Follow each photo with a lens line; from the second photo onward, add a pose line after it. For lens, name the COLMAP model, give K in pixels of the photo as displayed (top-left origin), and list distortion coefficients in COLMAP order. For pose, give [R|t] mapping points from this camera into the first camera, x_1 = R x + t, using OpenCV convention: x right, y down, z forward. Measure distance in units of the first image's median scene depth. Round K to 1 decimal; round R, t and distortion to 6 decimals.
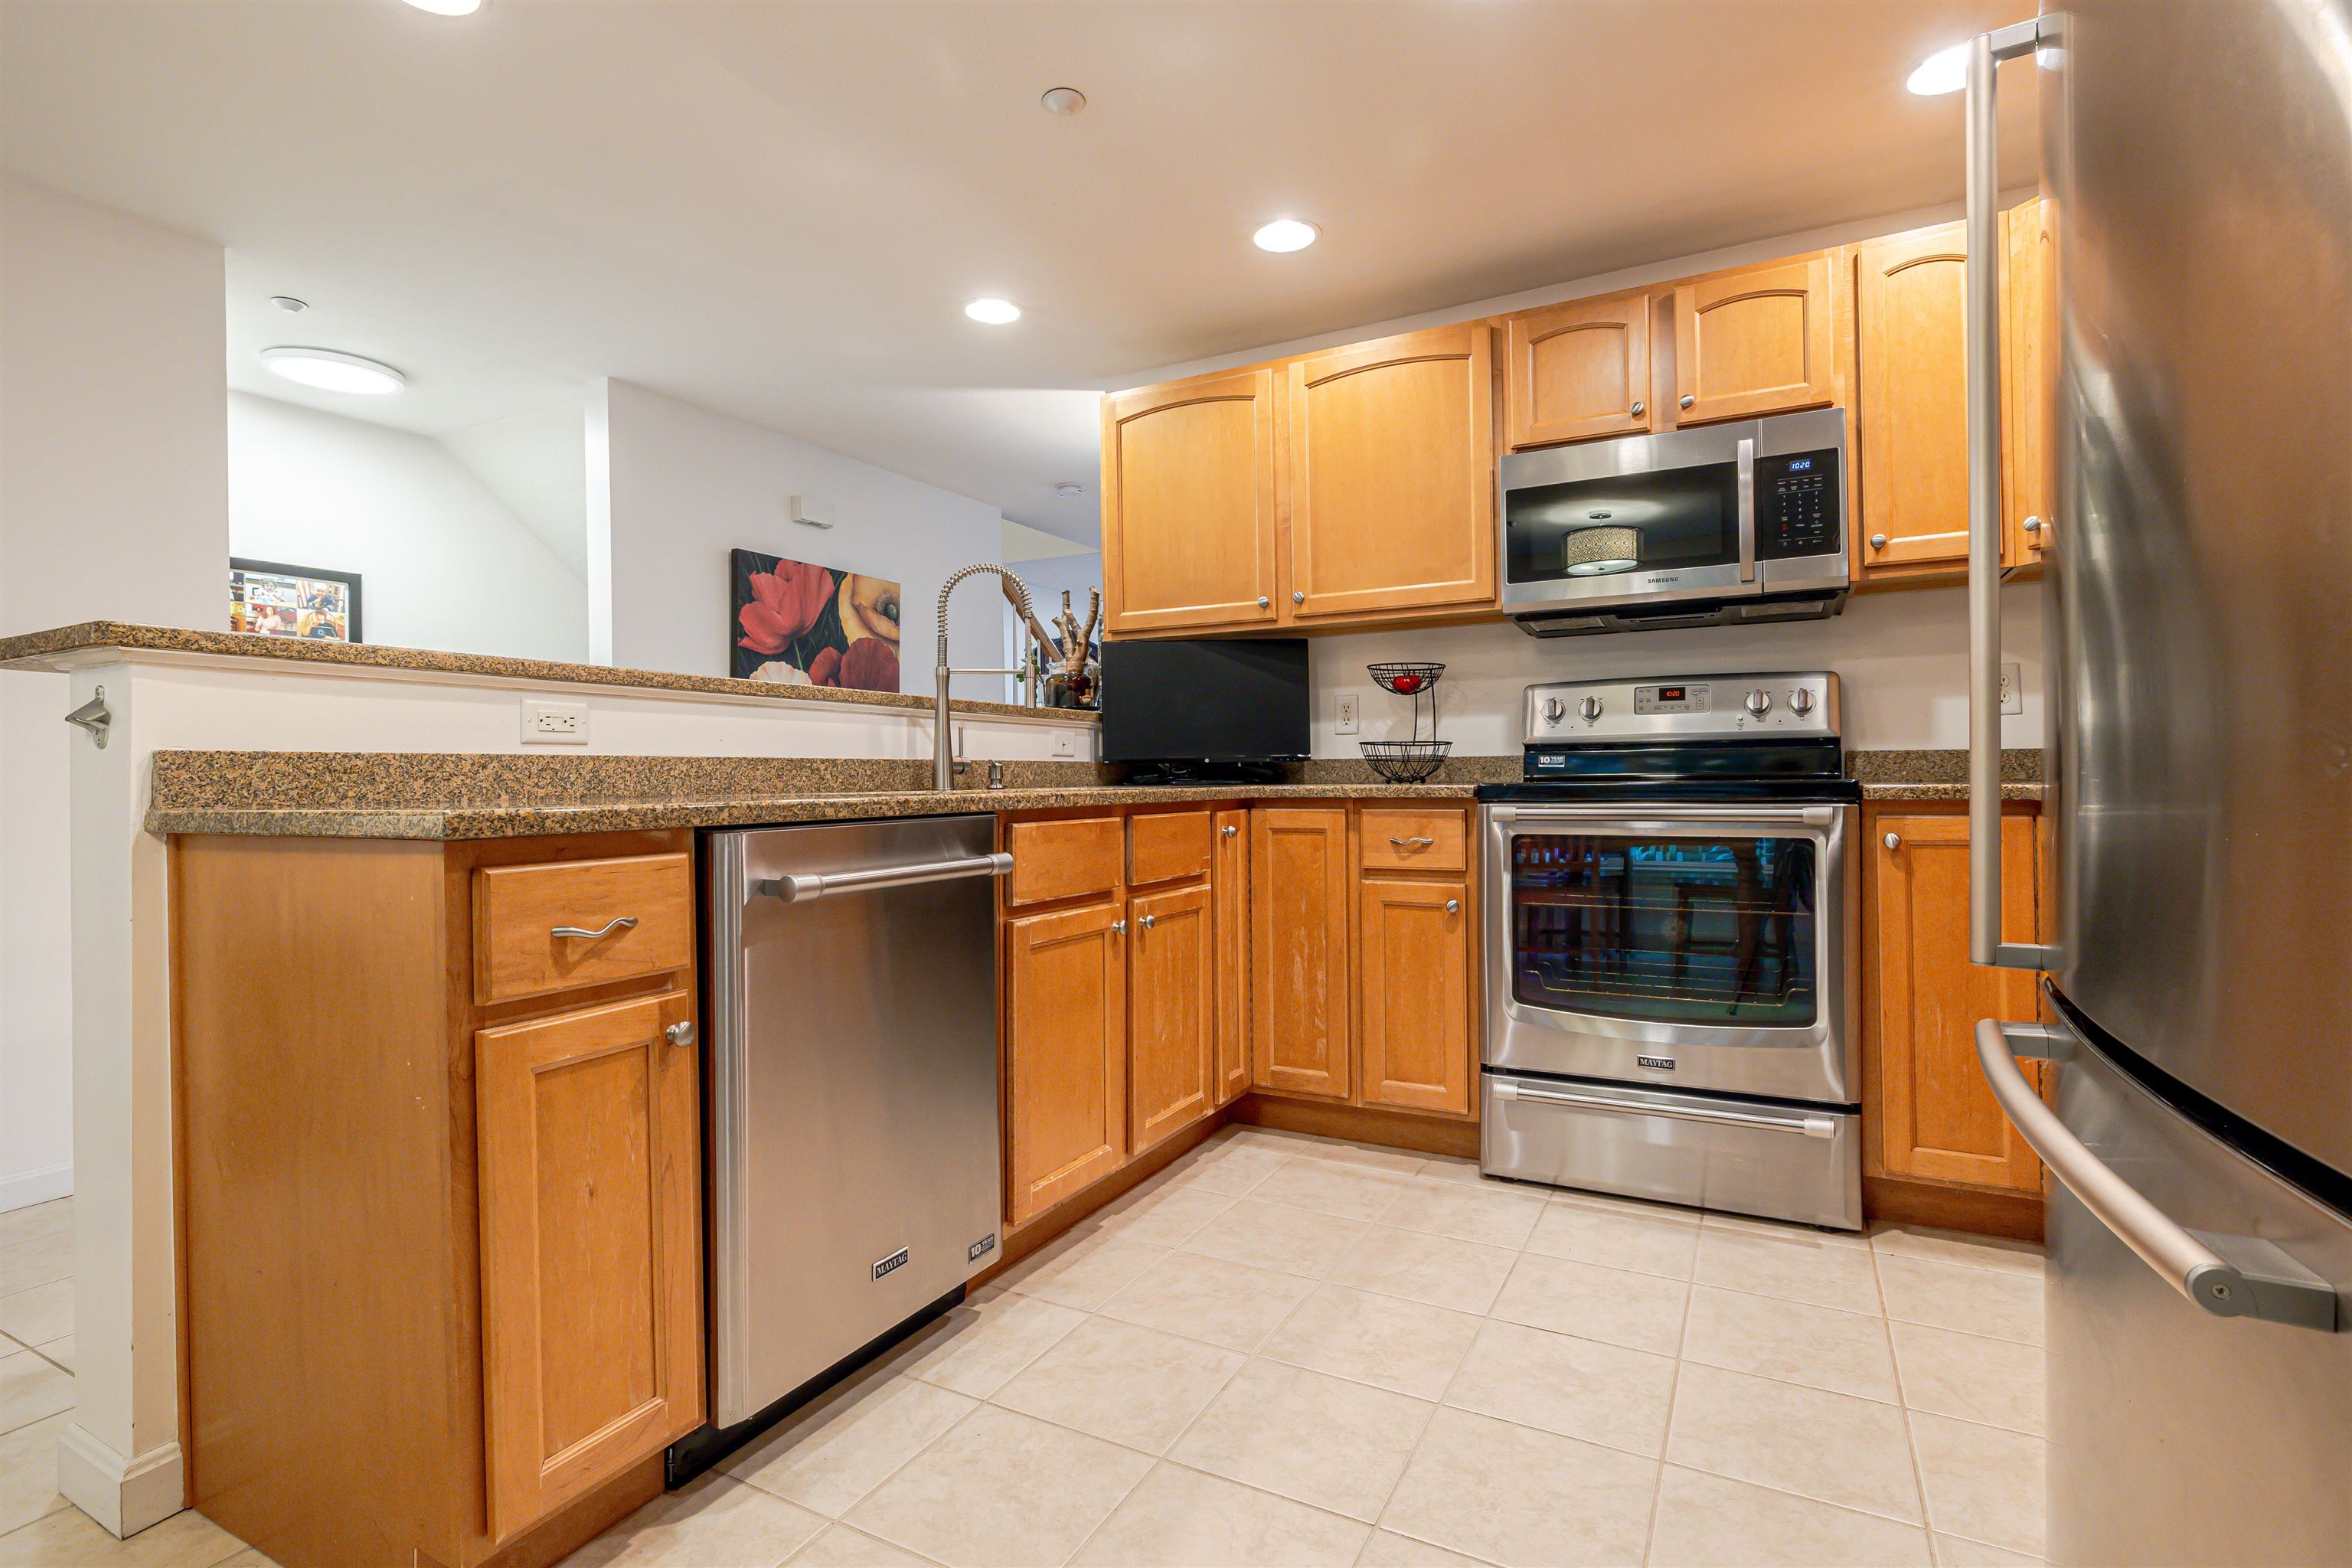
lens RADIAL K [[1117.8, 0, 1177.1], [0, 1117.8, 777.6], [0, 0, 1]] dist [-0.008709, 0.002883]
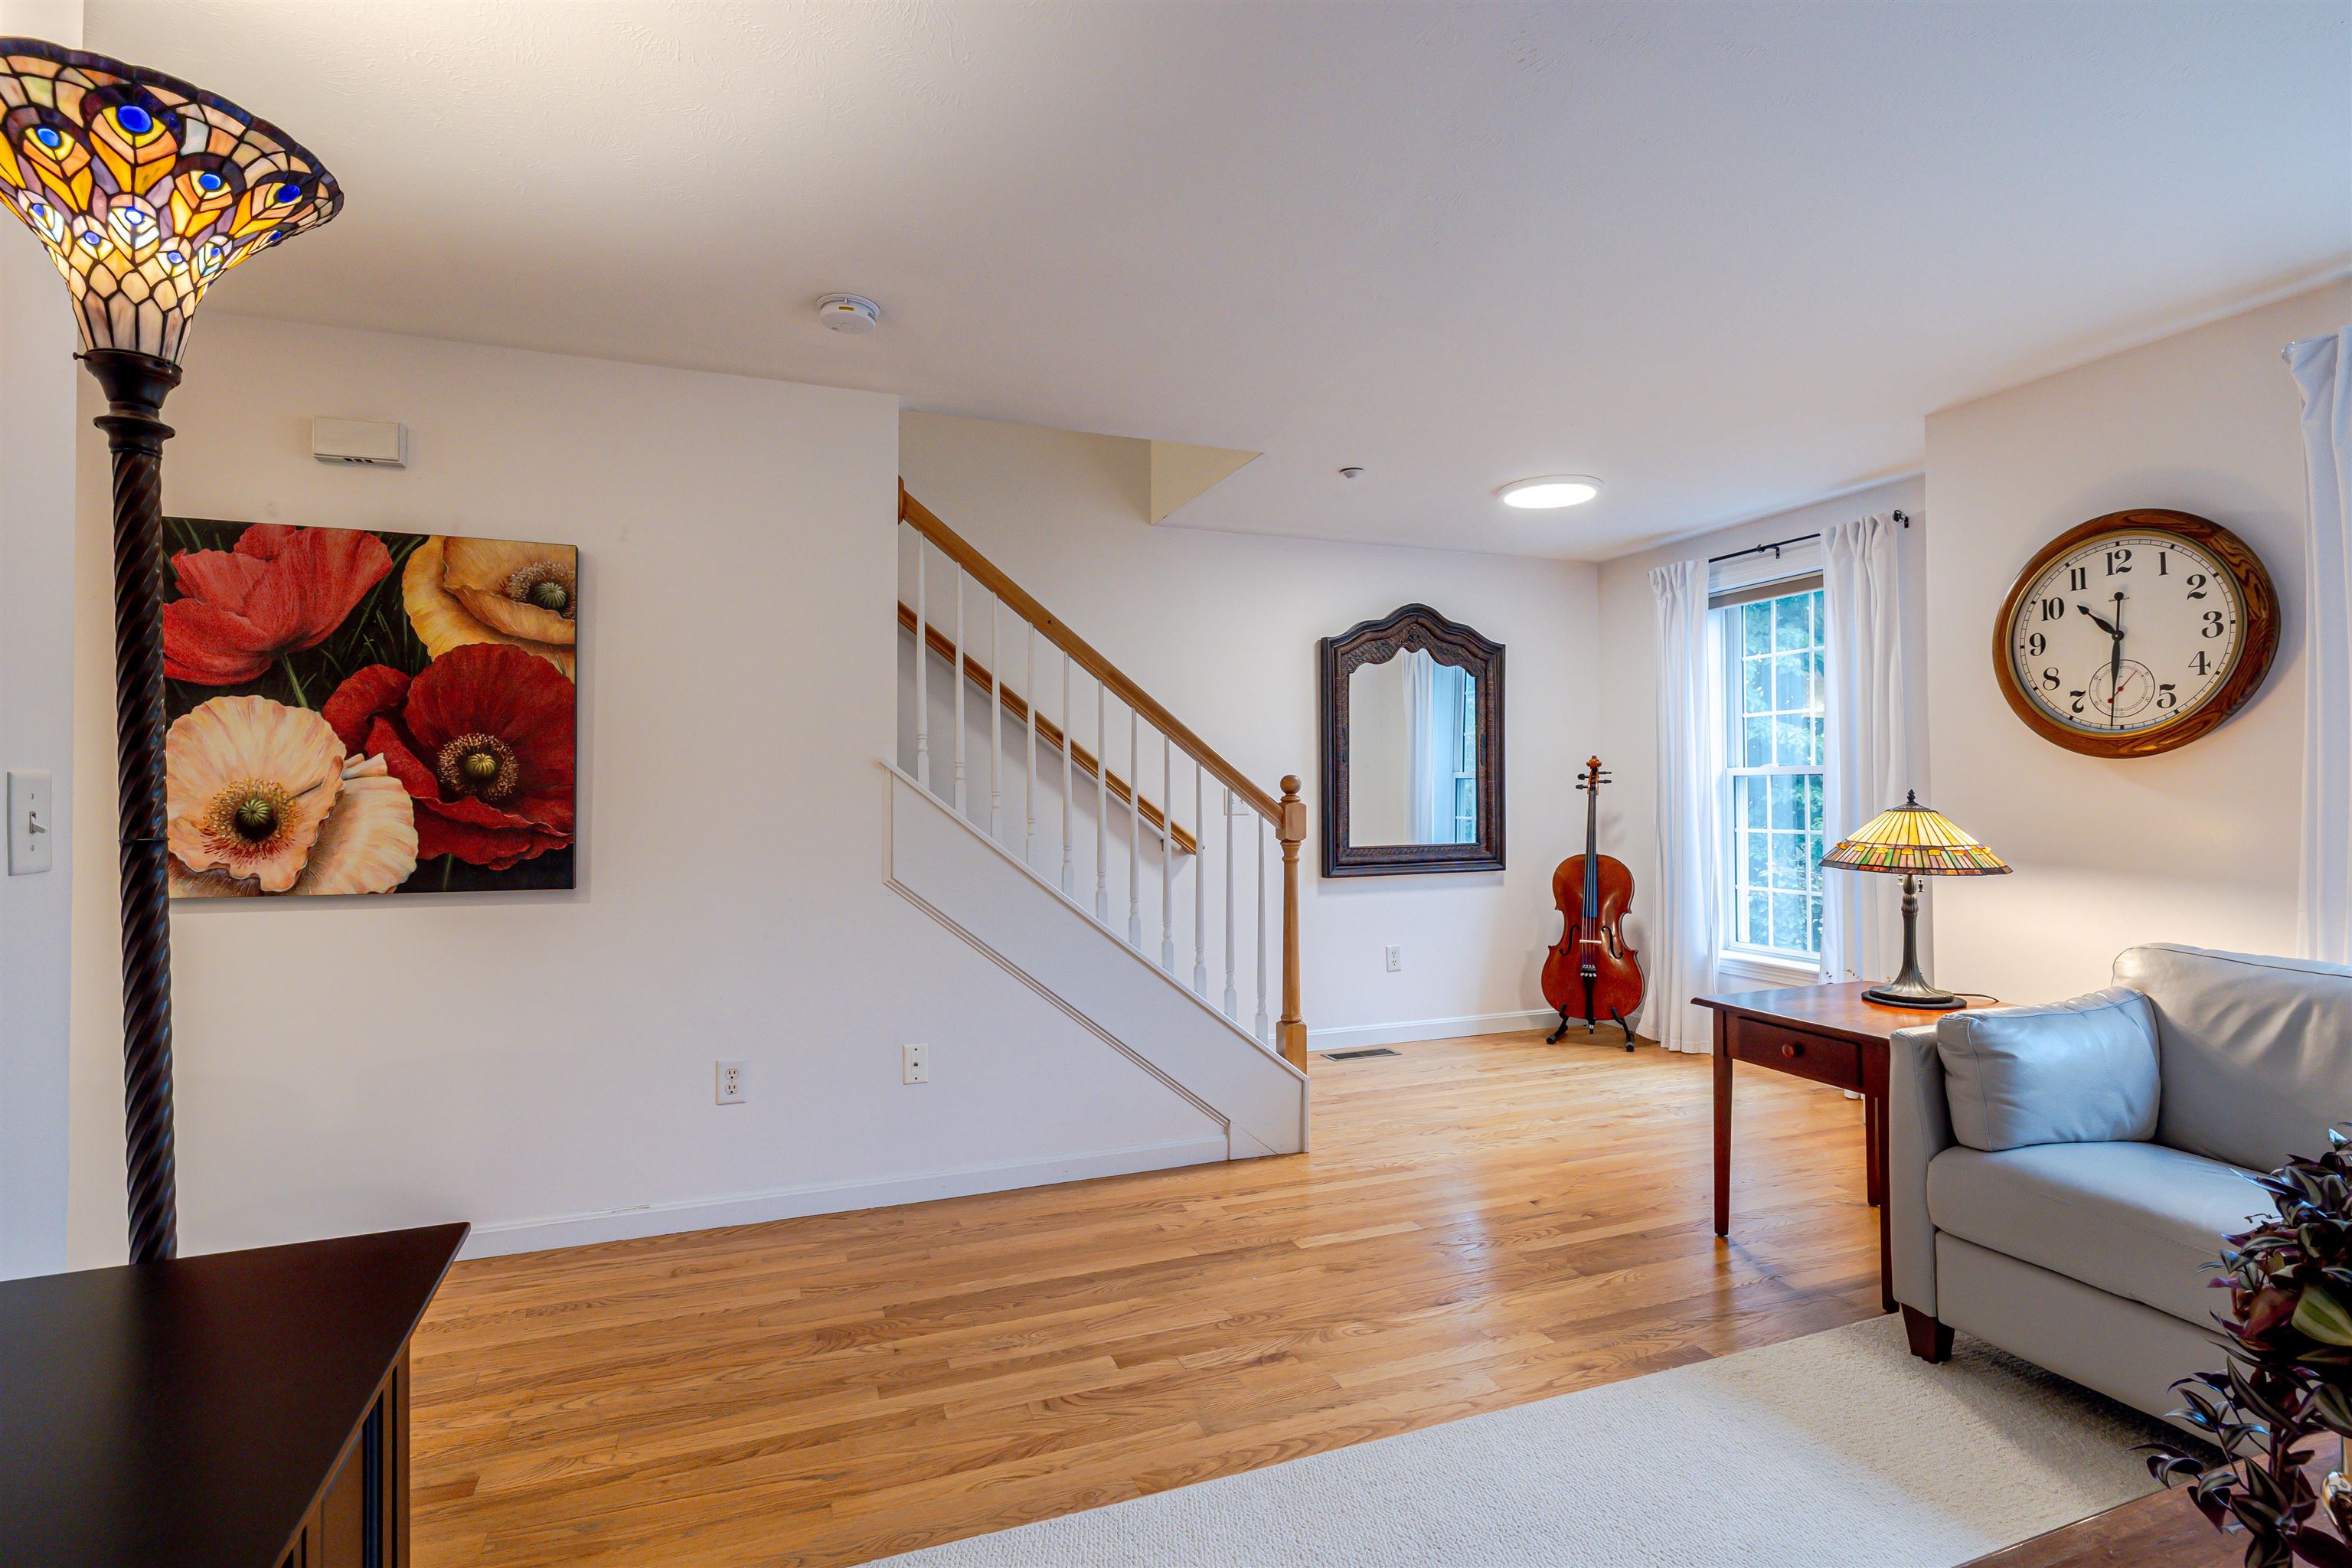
lens RADIAL K [[1117.8, 0, 1176.2], [0, 1117.8, 776.4], [0, 0, 1]] dist [-0.008709, 0.002883]
pose [[0.755736, -0.004988, -0.654857, 0.660970], [-0.005514, 0.999887, -0.013980, -0.087050], [0.654853, 0.014176, 0.755623, 1.396410]]
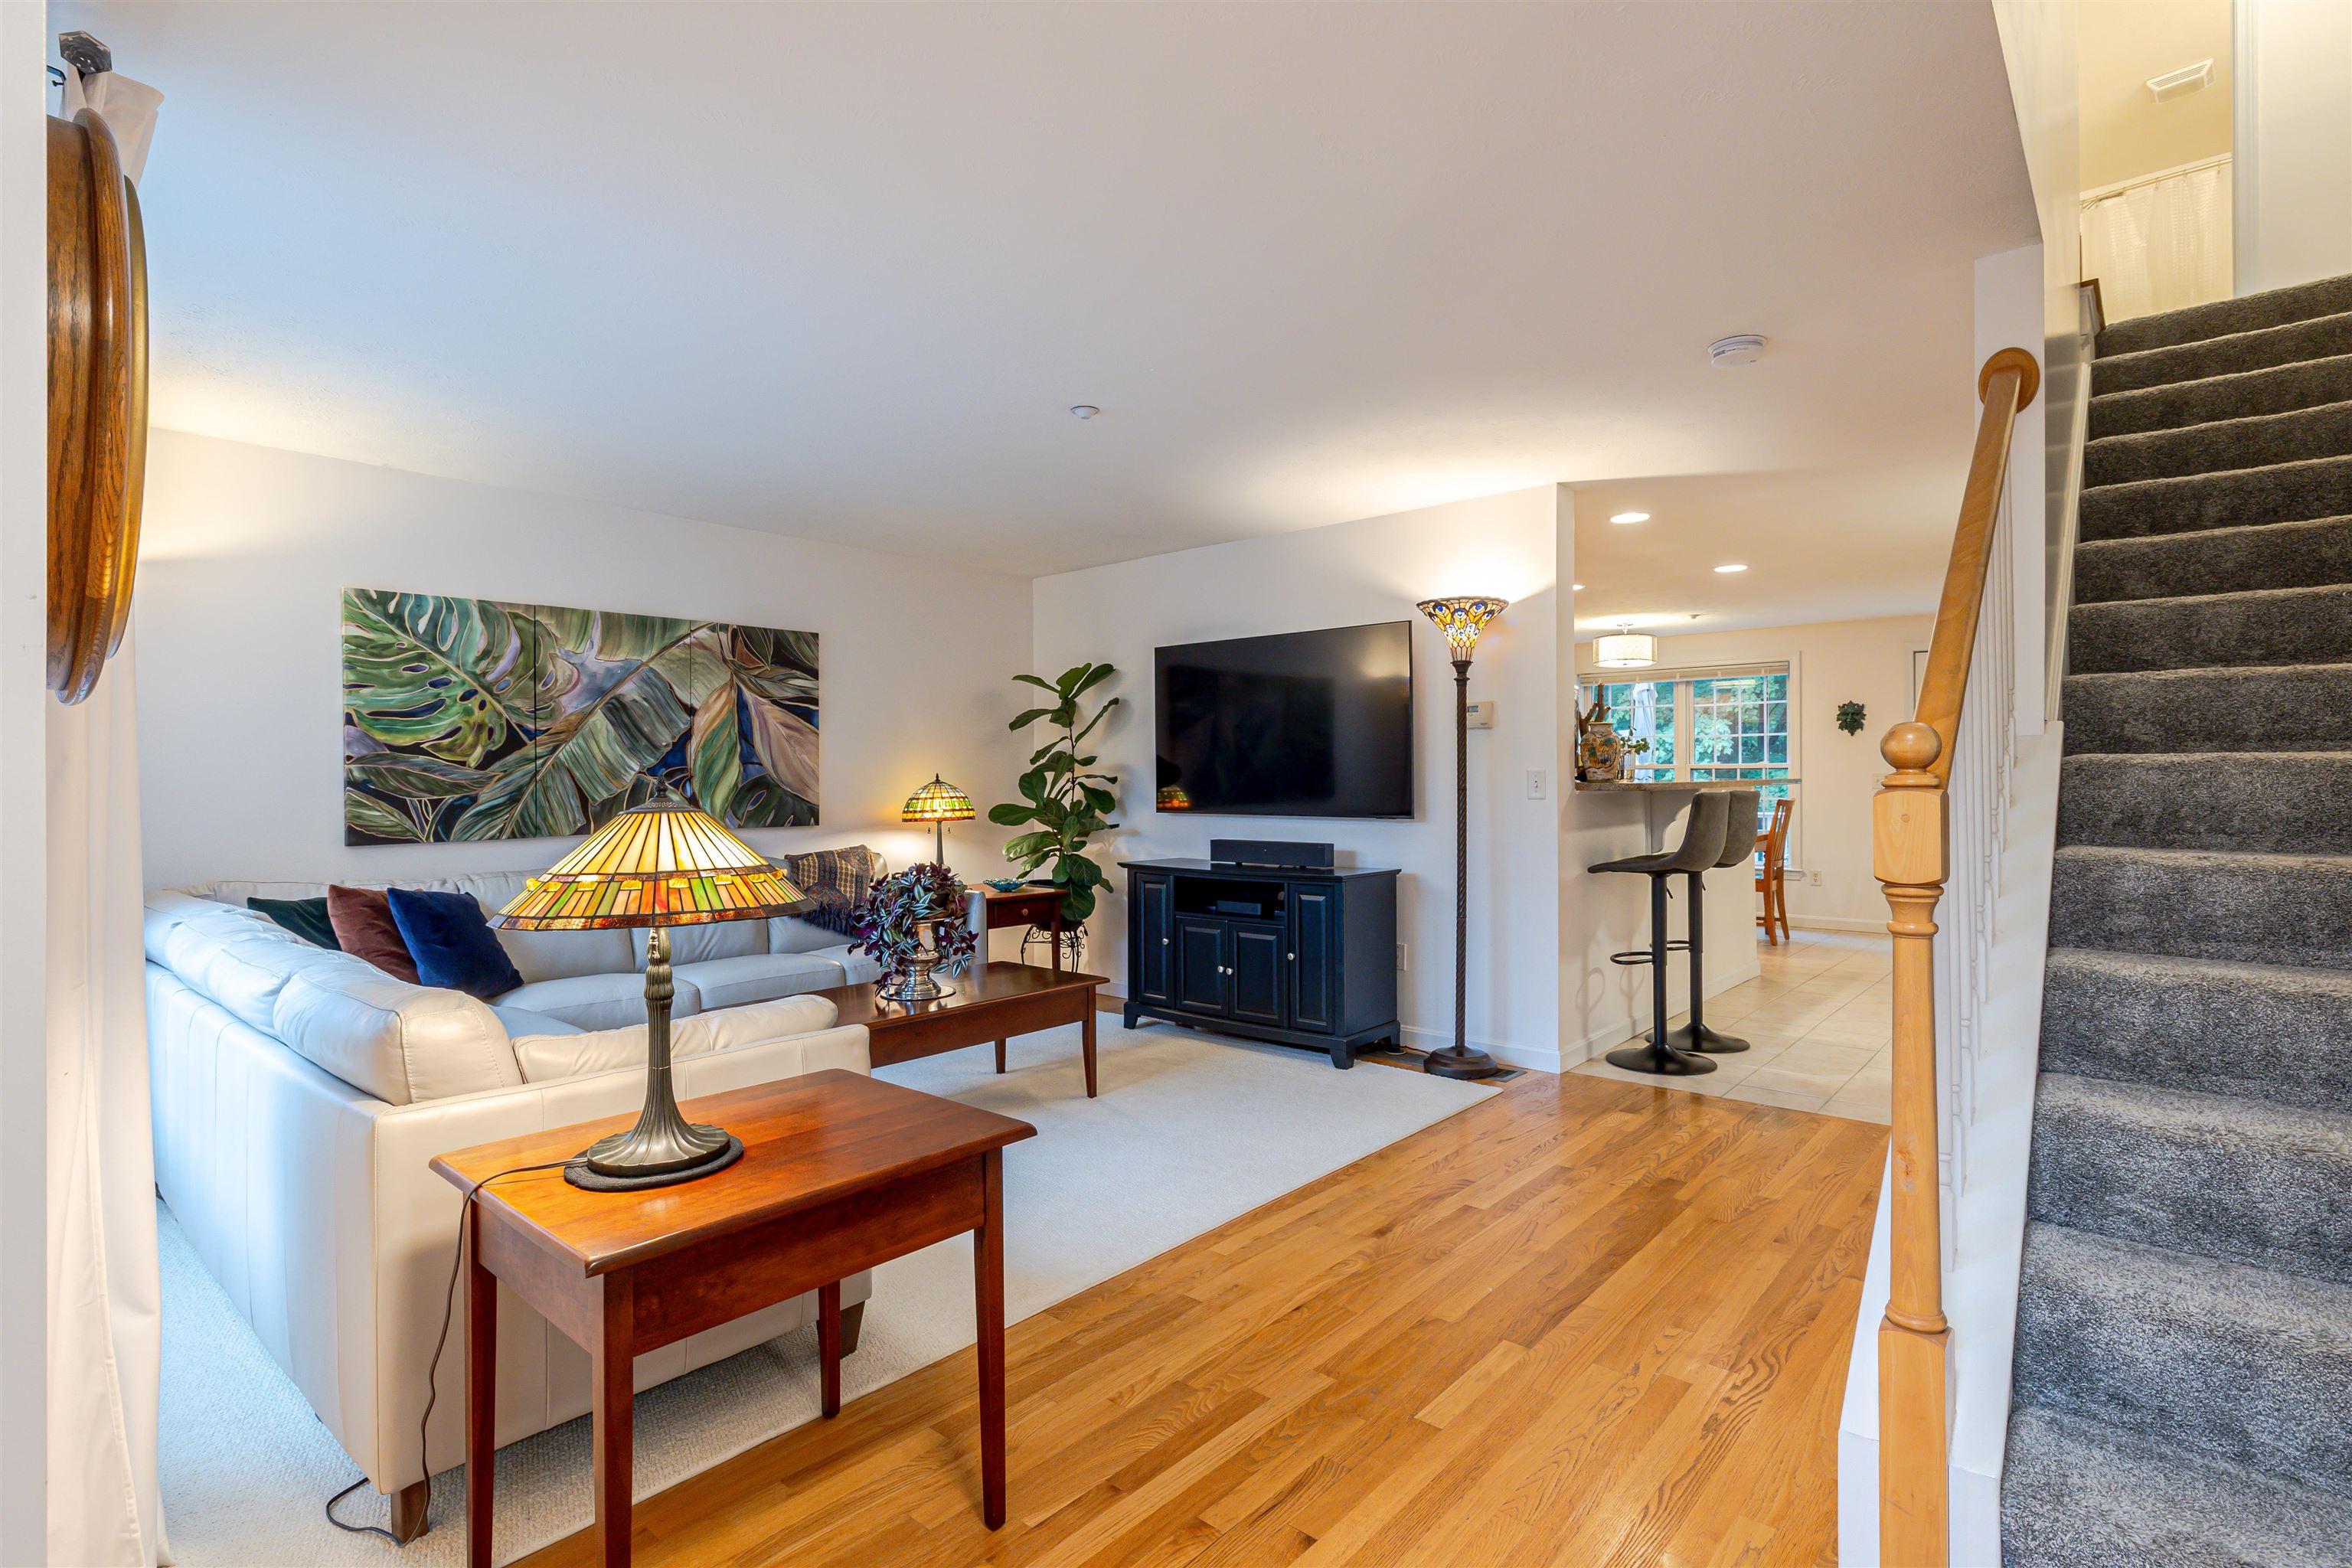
lens RADIAL K [[1117.8, 0, 1182.2], [0, 1117.8, 780.4], [0, 0, 1]] dist [-0.008709, 0.002883]
pose [[-0.973521, 0.015217, 0.228090, 0.104552], [0.016023, 0.999870, 0.001683, -0.087882], [-0.228035, 0.005293, -0.973639, 3.129079]]
